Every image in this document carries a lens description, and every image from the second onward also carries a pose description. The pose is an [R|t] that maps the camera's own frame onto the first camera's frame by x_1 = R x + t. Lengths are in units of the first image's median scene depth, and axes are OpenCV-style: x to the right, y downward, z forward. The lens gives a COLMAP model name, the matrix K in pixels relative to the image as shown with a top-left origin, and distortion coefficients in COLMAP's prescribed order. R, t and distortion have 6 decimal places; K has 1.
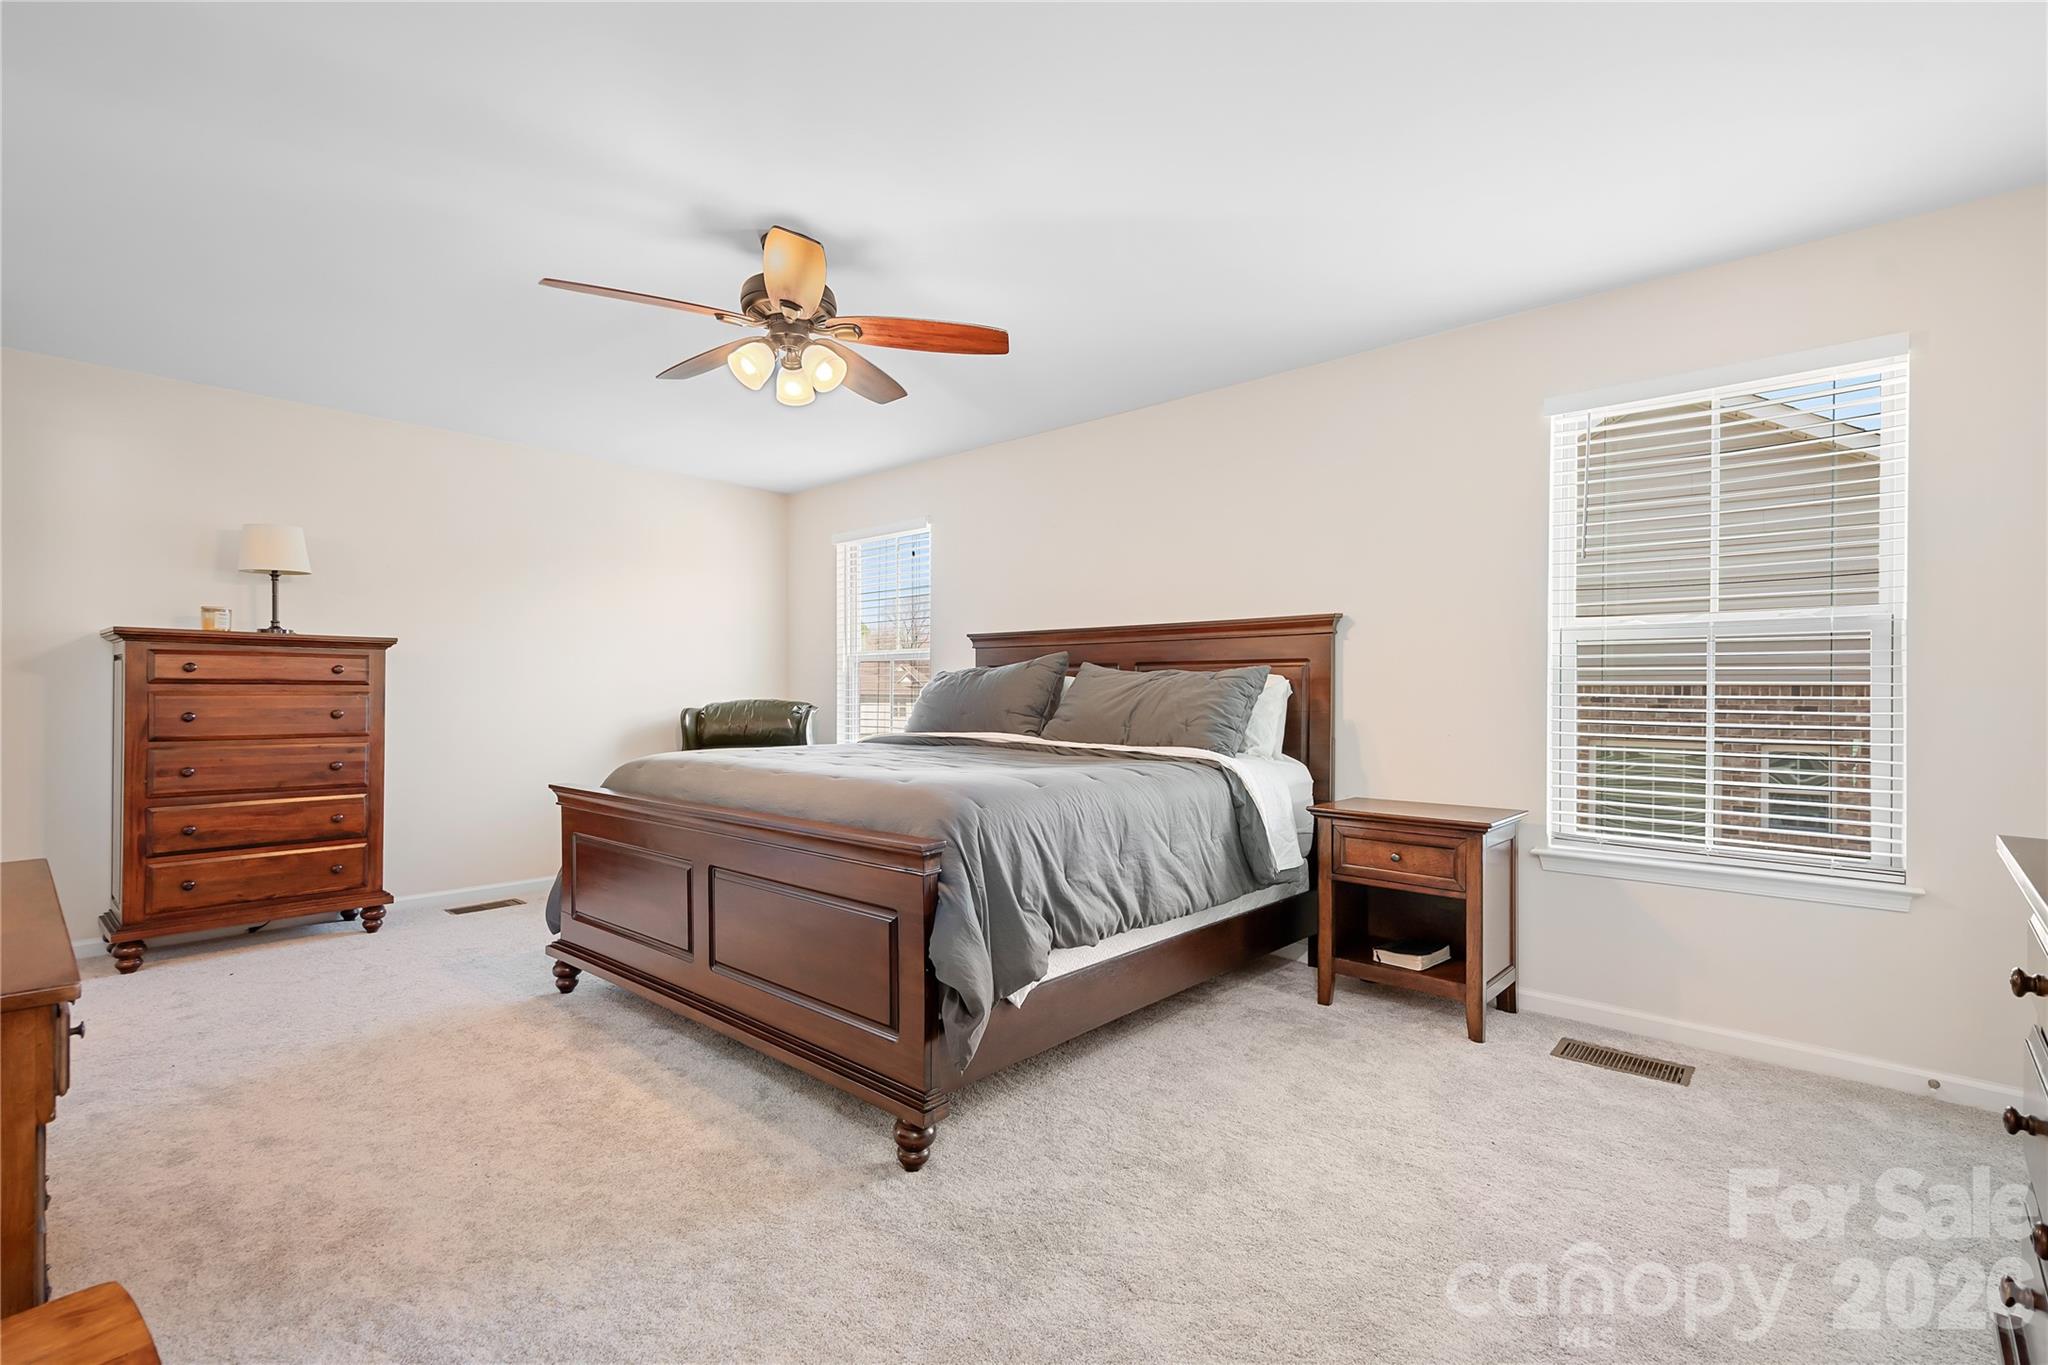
lens RADIAL K [[937.4, 0, 1028.2], [0, 937.4, 690.3], [0, 0, 1]] dist [0.000110, -0.000103]
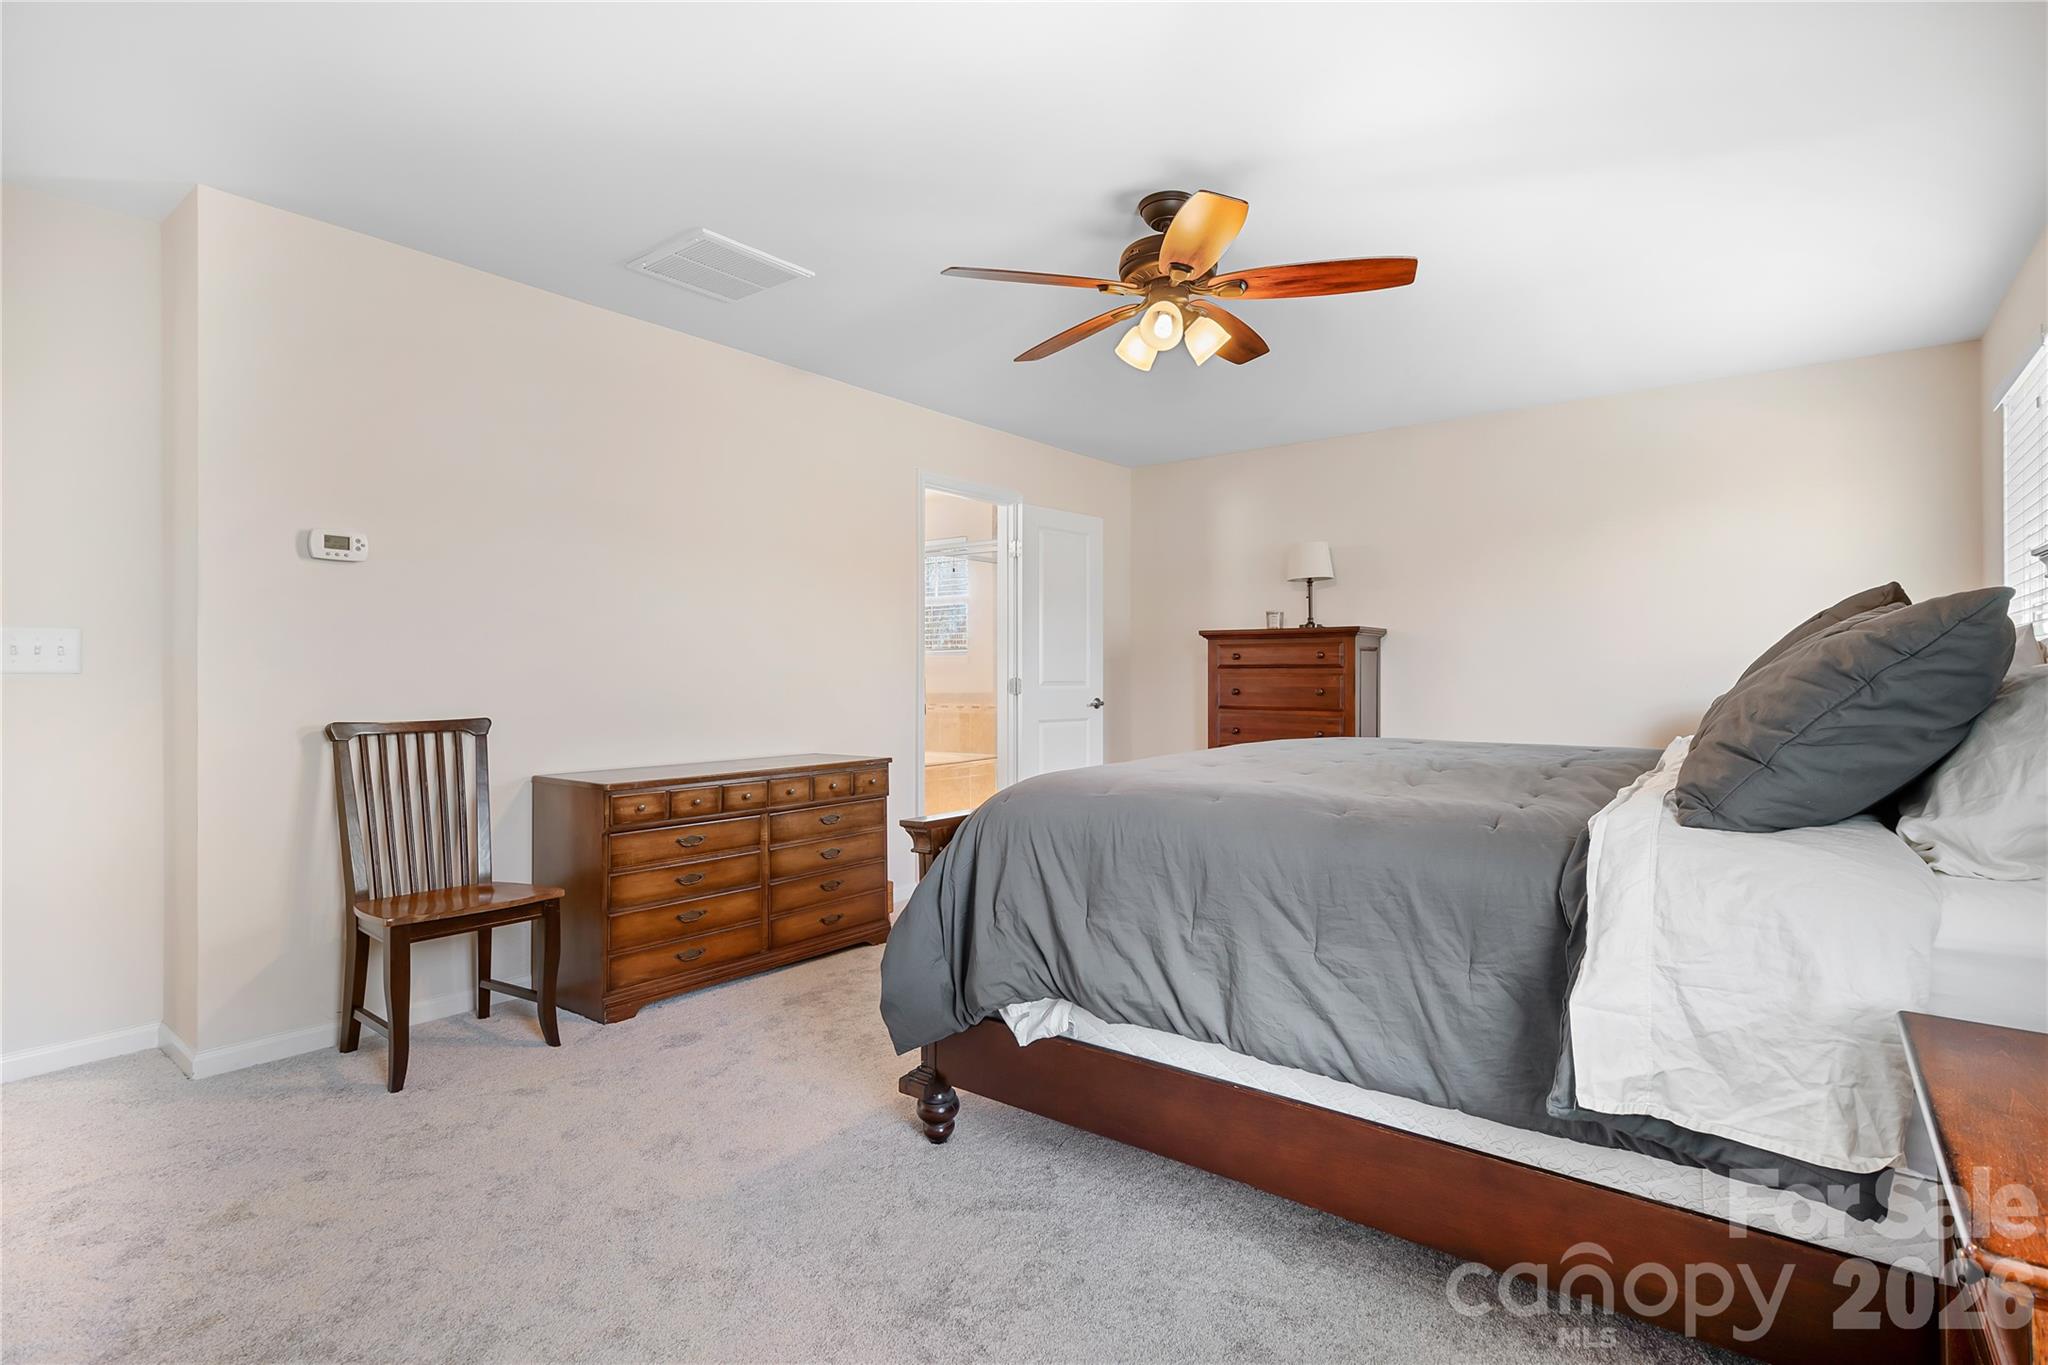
lens RADIAL K [[968.0, 0, 1038.0], [0, 968.0, 676.1], [0, 0, 1]] dist [0.004997, 0.000306]
pose [[0.105345, -0.001109, -0.994435, 0.509735], [0.002479, 0.999997, -0.000853, 0.004884], [0.994433, -0.002376, 0.105348, 0.553206]]
